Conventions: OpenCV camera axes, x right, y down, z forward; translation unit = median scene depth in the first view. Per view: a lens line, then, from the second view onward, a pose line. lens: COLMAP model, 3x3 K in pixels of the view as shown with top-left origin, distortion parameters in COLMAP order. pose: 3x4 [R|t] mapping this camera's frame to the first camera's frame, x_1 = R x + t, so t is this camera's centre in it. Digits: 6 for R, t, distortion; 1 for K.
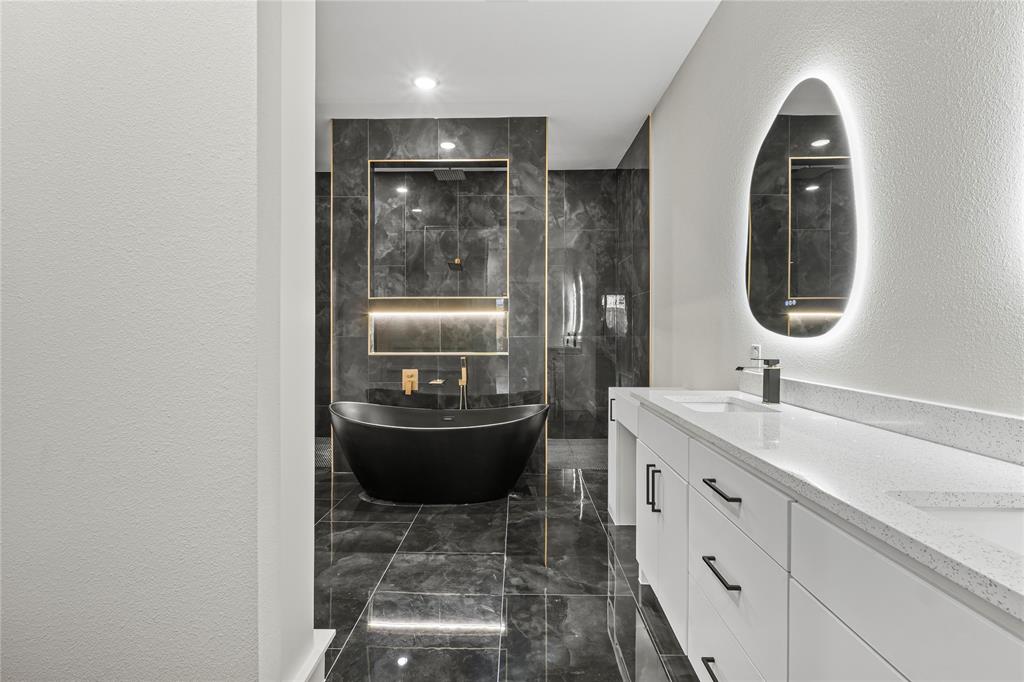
lens RADIAL K [[470.2, 0, 507.3], [0, 470.2, 337.4], [0, 0, 1]] dist [-0.003113, 0.001096]
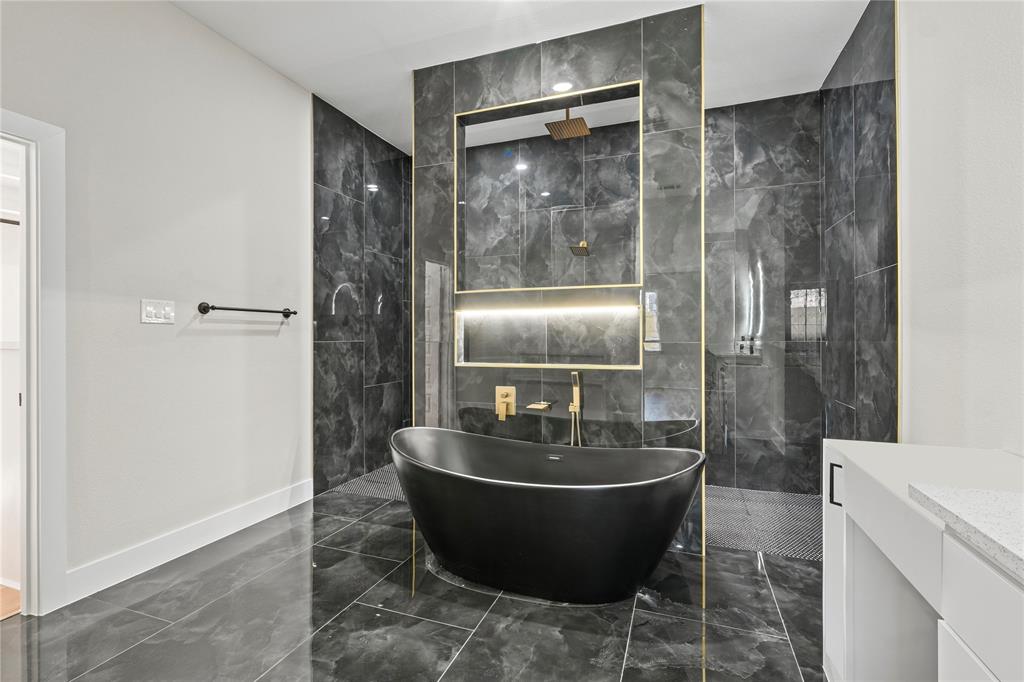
lens RADIAL K [[470.2, 0, 507.3], [0, 470.2, 337.4], [0, 0, 1]] dist [-0.003113, 0.001096]
pose [[0.944317, -0.002145, -0.329031, 0.040498], [-0.000268, 0.999973, -0.007289, -0.003947], [0.329038, 0.006972, 0.944291, 0.295003]]
